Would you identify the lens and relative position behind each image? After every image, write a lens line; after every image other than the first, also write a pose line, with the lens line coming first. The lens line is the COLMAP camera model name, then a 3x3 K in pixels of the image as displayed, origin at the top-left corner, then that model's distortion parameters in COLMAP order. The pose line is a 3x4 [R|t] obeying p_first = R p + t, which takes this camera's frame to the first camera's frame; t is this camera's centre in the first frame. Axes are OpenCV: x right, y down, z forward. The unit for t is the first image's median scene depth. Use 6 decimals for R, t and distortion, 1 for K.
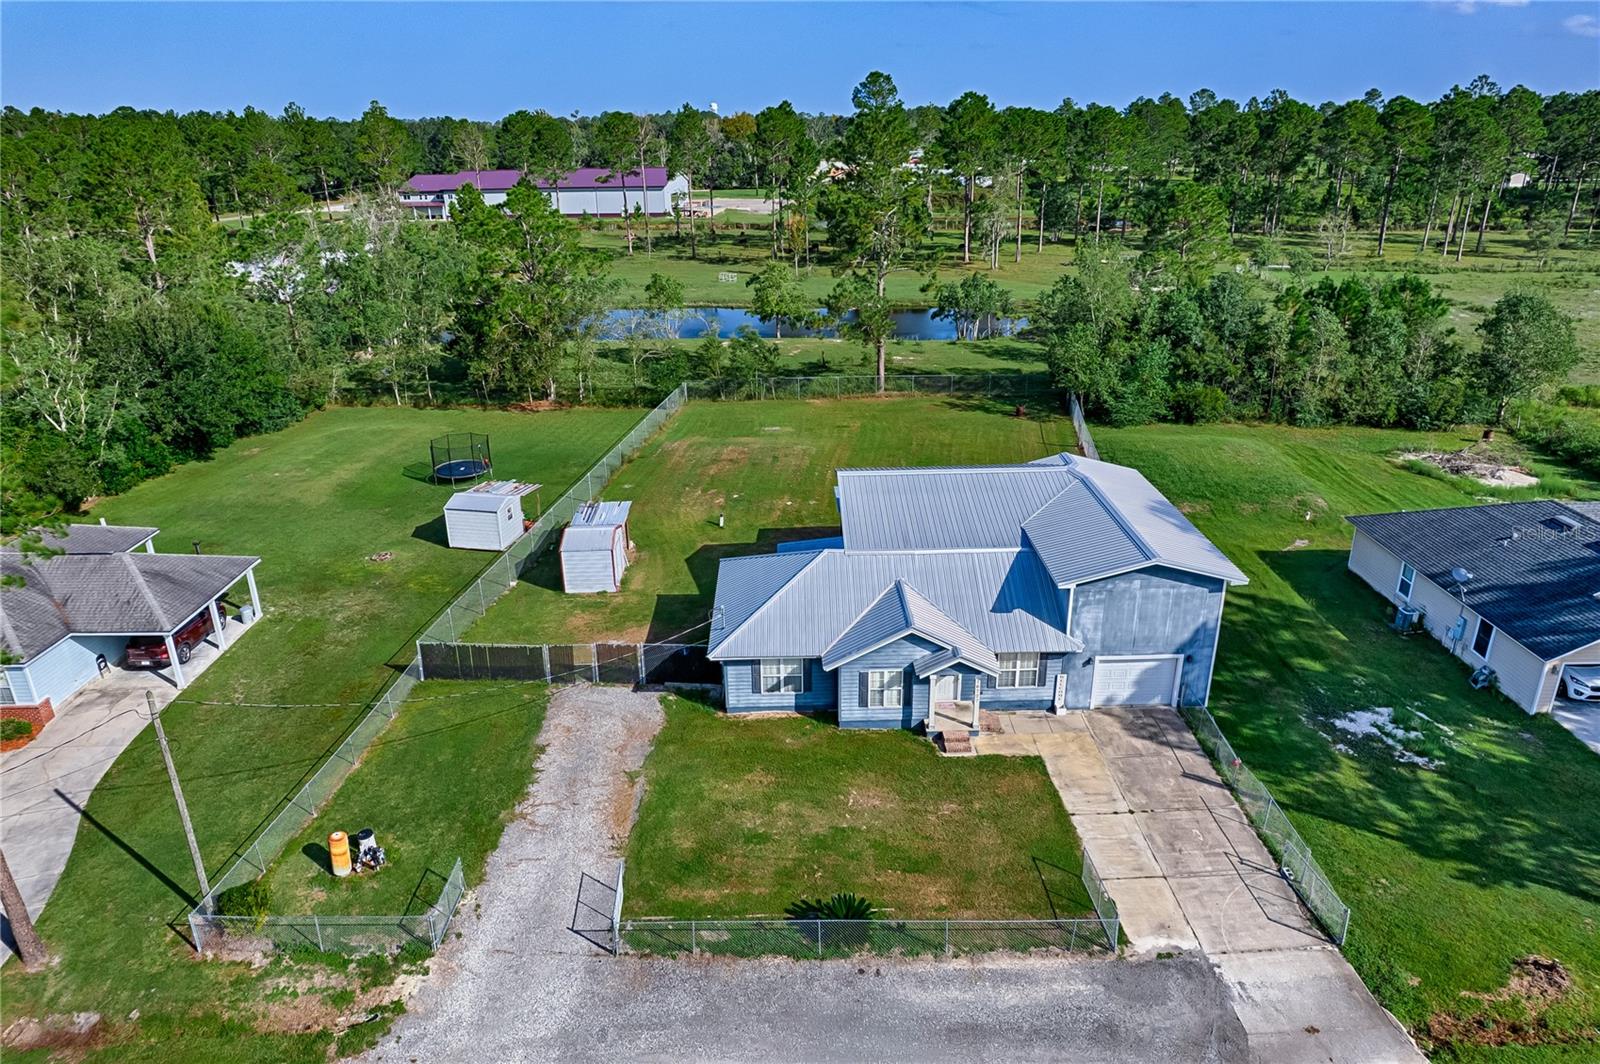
lens RADIAL K [[1049.1, 0, 809.0], [0, 1049.1, 533.7], [0, 0, 1]] dist [-0.072941, 0.062985]
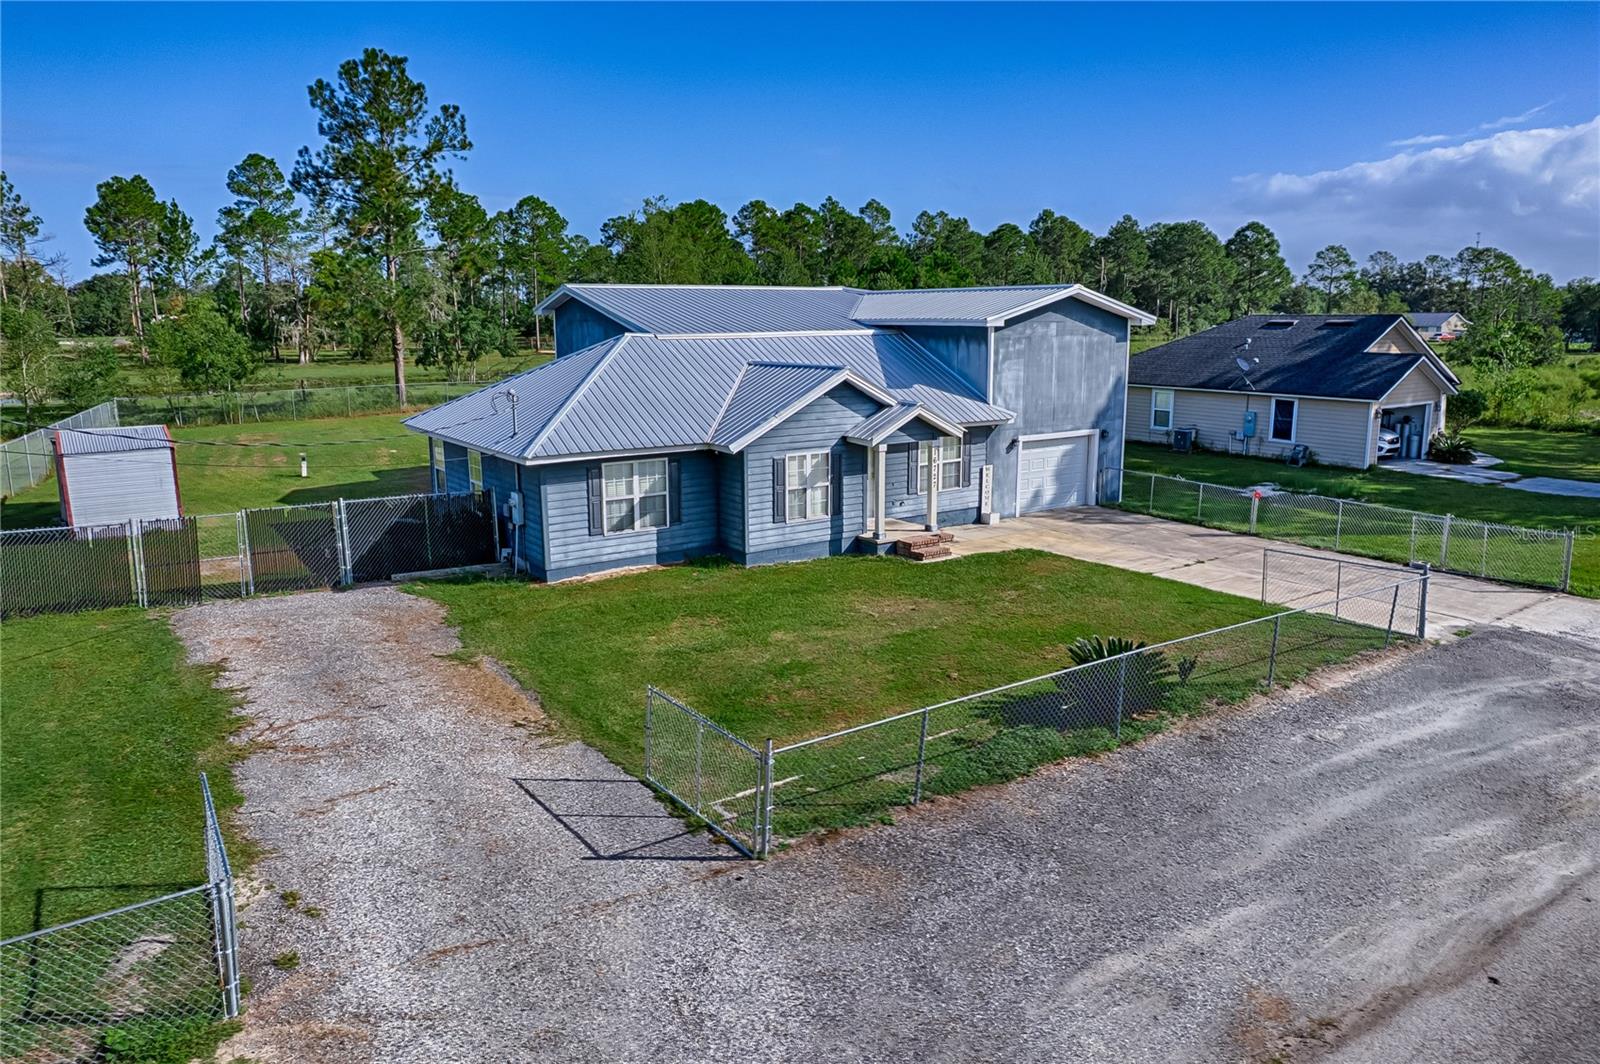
lens RADIAL K [[1078.2, 0, 809.6], [0, 1078.2, 525.8], [0, 0, 1]] dist [-0.077811, 0.065686]
pose [[0.830567, -0.101856, 0.547526, -0.273219], [0.203559, 0.970630, -0.128223, 0.246287], [-0.518385, 0.217951, 0.826907, 0.456767]]
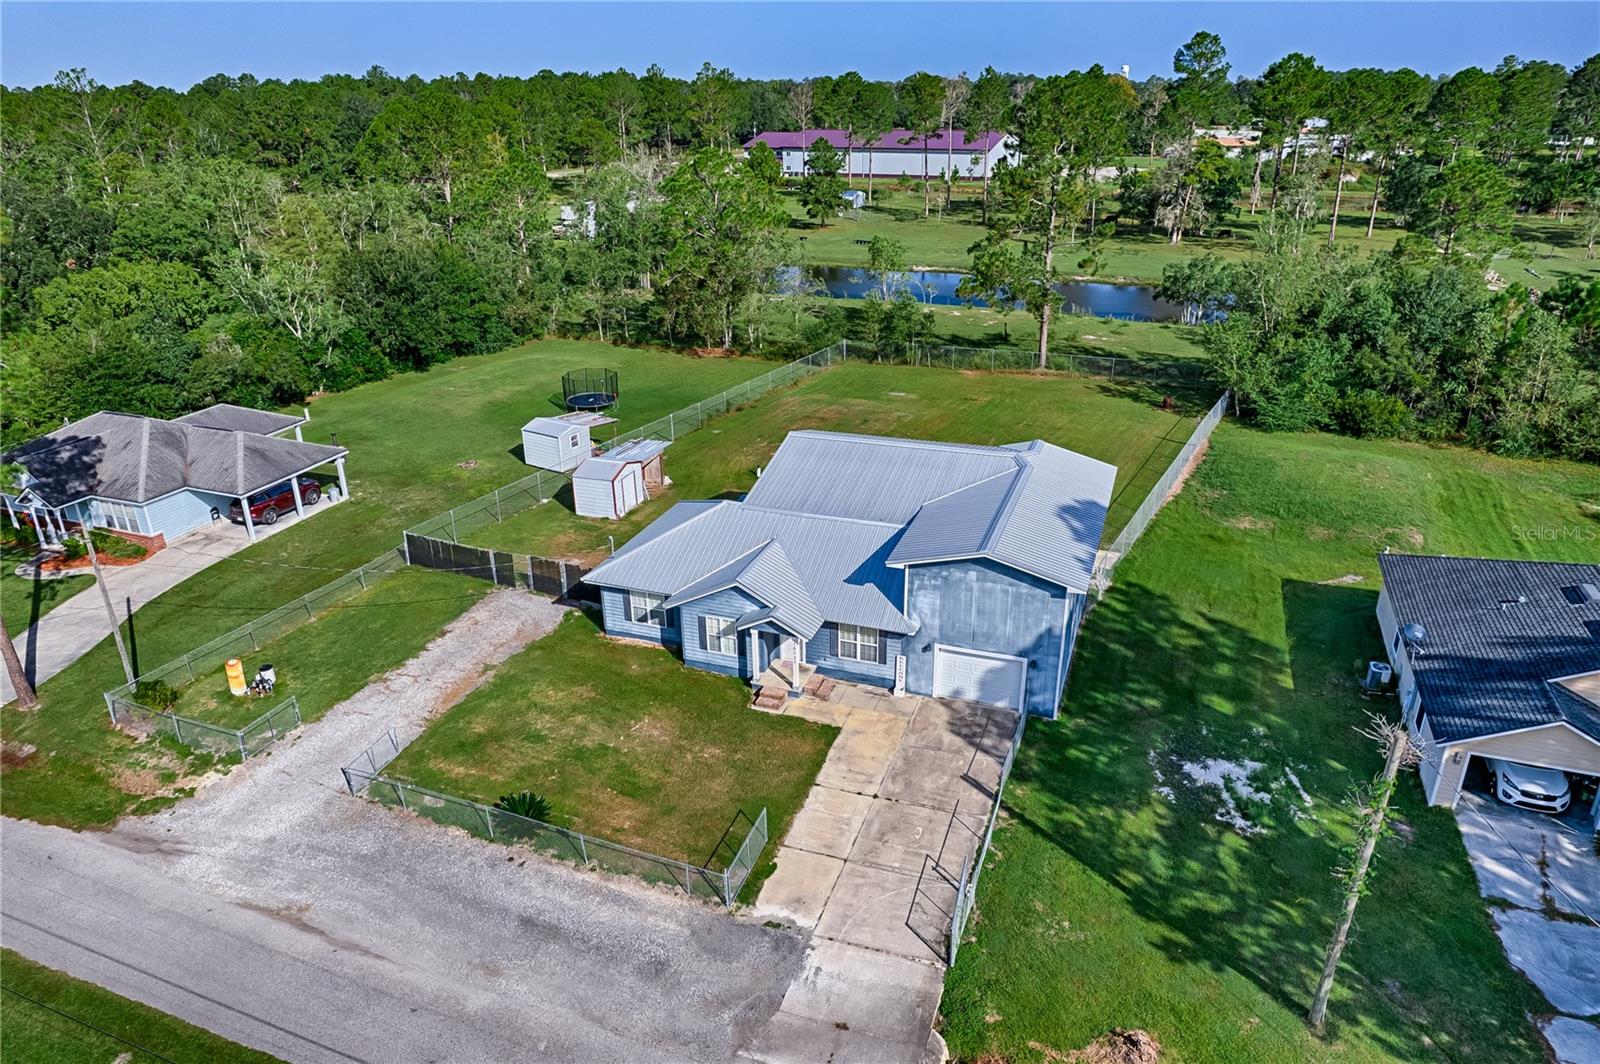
lens RADIAL K [[1054.2, 0, 805.7], [0, 1054.2, 532.1], [0, 0, 1]] dist [-0.074549, 0.062408]
pose [[0.929556, 0.143479, -0.339616, 0.479174], [-0.133283, 0.989644, 0.053291, -0.021355], [0.343745, -0.004272, 0.939053, 0.038377]]
